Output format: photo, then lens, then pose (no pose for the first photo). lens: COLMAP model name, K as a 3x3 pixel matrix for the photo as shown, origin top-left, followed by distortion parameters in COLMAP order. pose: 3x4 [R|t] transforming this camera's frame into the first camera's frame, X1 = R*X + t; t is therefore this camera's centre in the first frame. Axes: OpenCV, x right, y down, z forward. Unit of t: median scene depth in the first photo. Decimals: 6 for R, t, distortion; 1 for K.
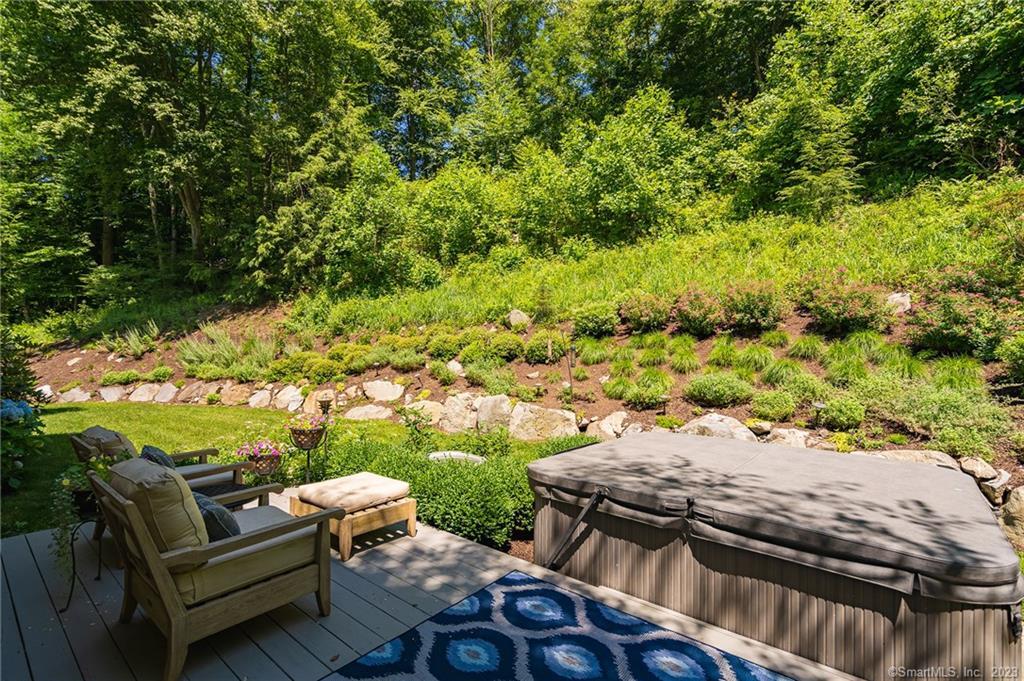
lens RADIAL K [[466.8, 0, 511.0], [0, 466.8, 346.4], [0, 0, 1]] dist [0.003017, 0.000839]
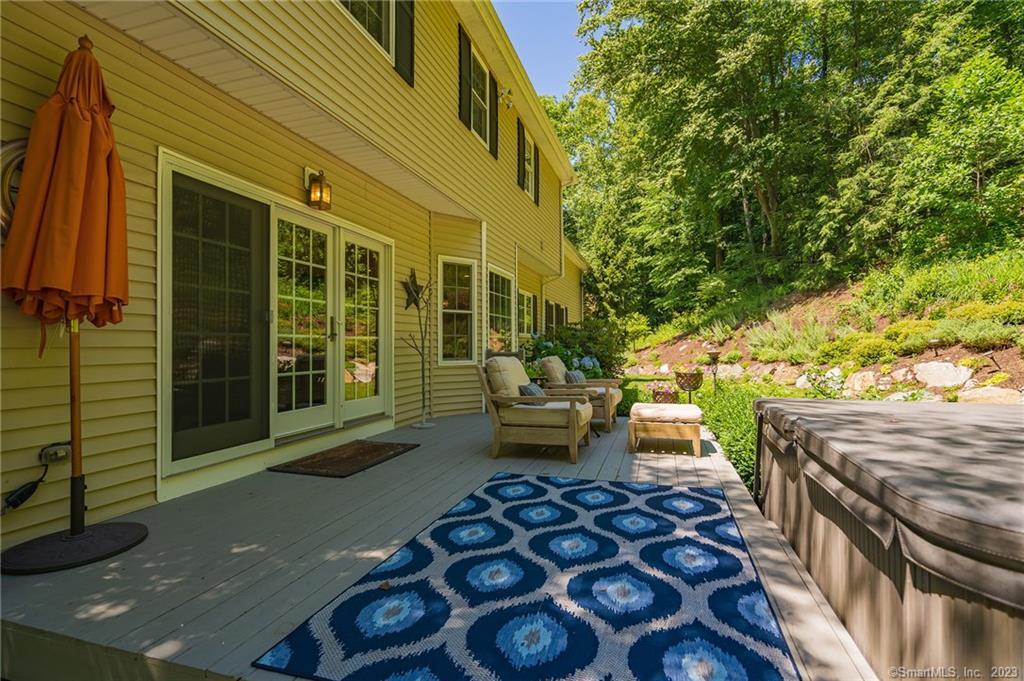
lens RADIAL K [[469.9, 0, 511.8], [0, 469.9, 345.7], [0, 0, 1]] dist [0.001722, -0.007247]
pose [[0.374010, -0.019566, -0.927218, 0.127329], [0.024879, 0.999629, -0.011058, 0.026274], [0.927091, -0.018932, 0.374358, 0.031315]]
